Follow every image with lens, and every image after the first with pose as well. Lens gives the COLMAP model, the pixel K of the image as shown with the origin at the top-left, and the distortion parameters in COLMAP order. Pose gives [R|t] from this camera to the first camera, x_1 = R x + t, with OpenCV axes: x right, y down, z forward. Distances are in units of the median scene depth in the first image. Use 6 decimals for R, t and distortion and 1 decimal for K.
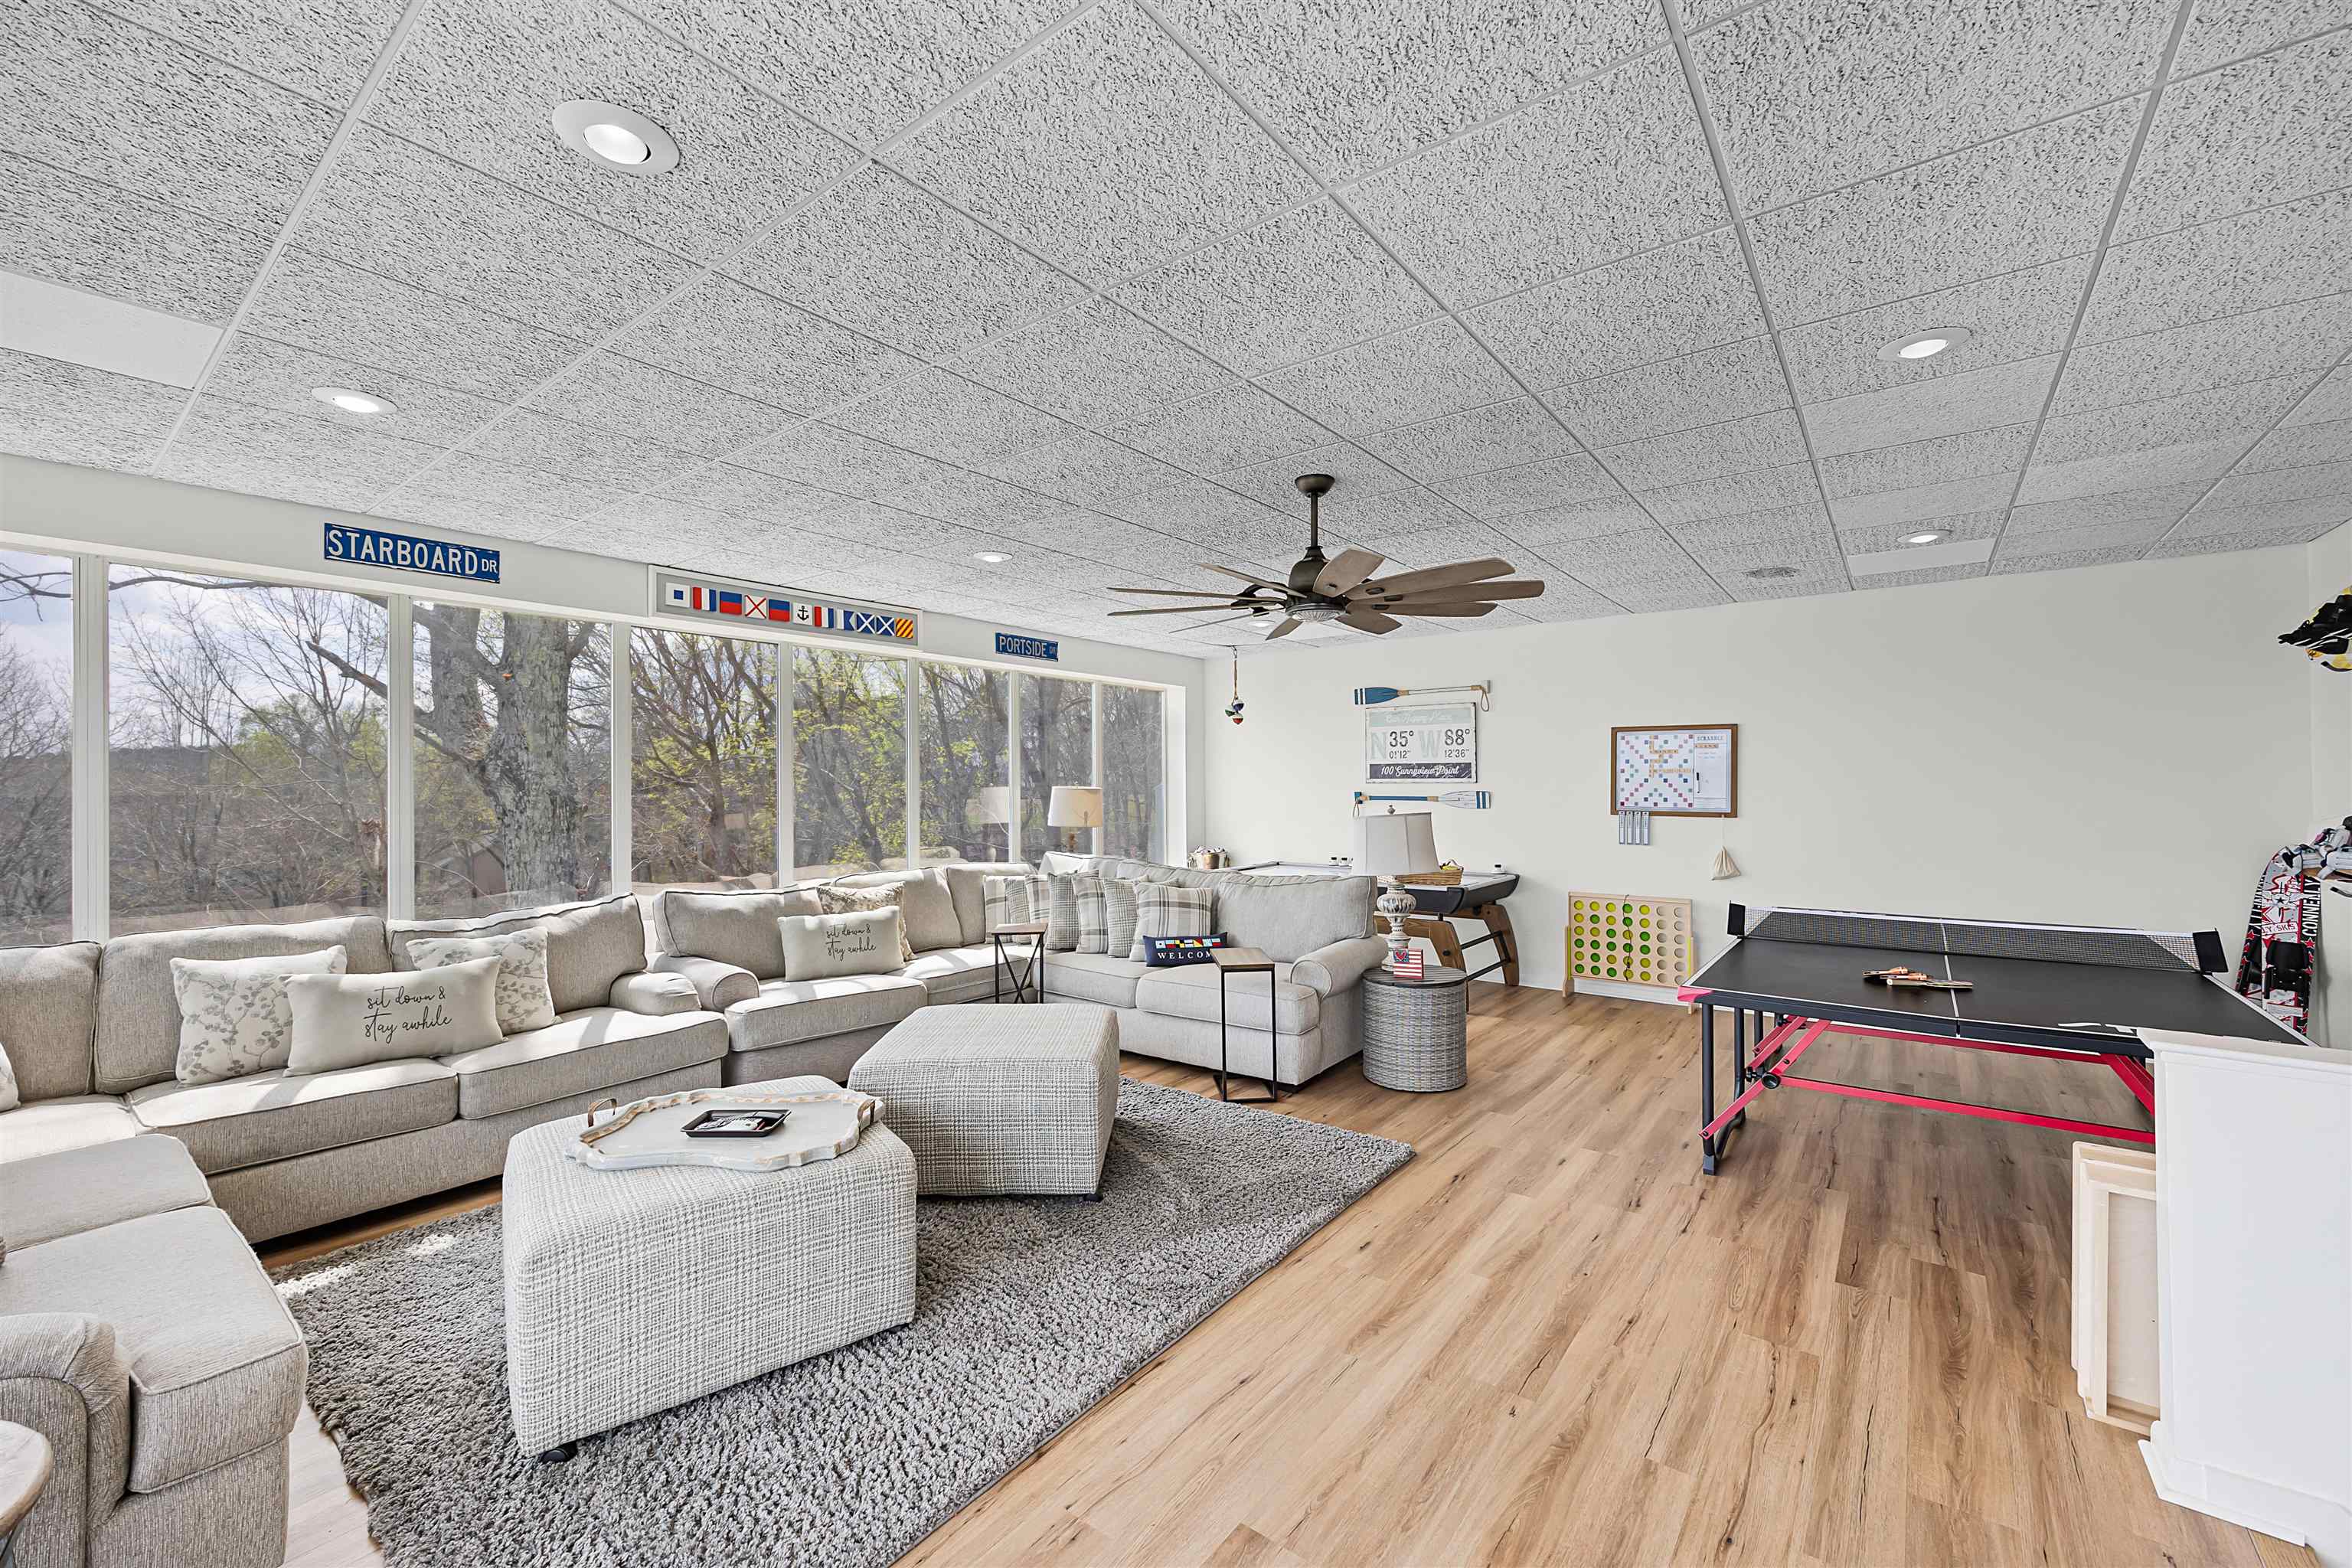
lens RADIAL K [[950.5, 0, 1179.6], [0, 950.5, 790.6], [0, 0, 1]] dist [-0.007129, -0.000136]
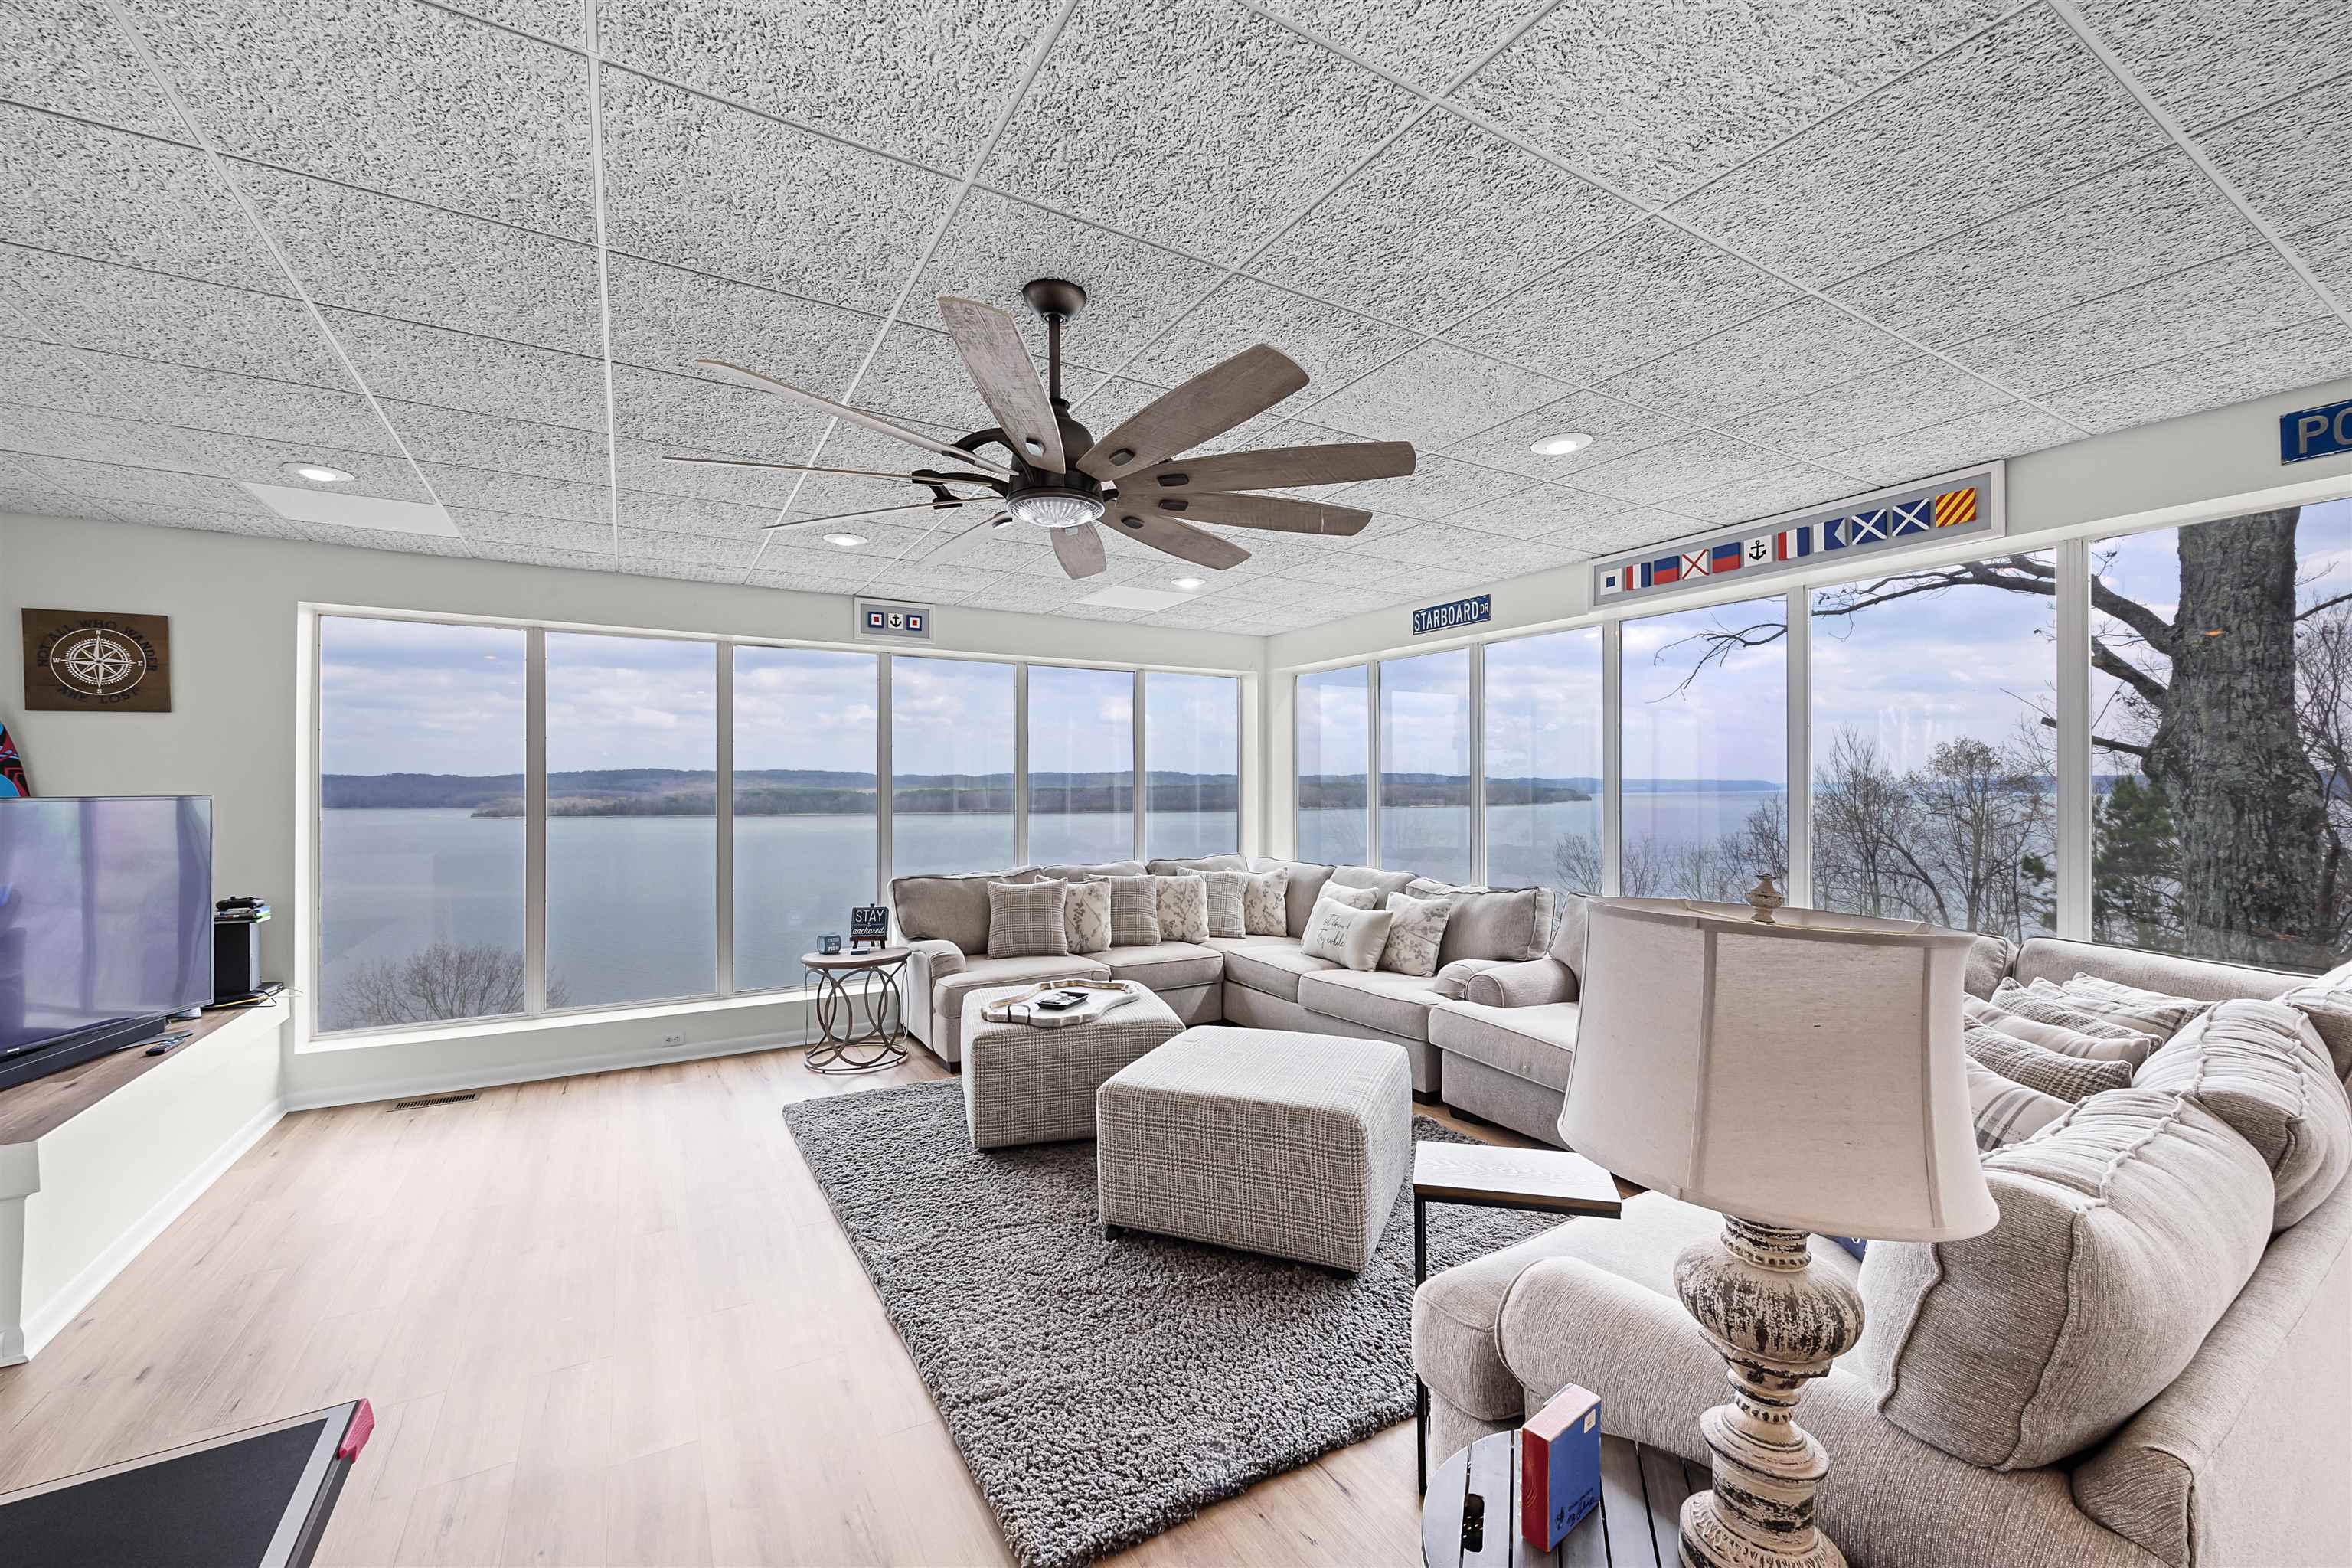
lens RADIAL K [[950.5, 0, 1184.0], [0, 950.5, 786.6], [0, 0, 1]] dist [-0.007129, -0.000136]
pose [[-0.334730, -0.000116, -0.942314, 0.425865], [0.006922, 0.999973, -0.002582, -0.007289], [0.942289, -0.007387, -0.334720, 0.817408]]
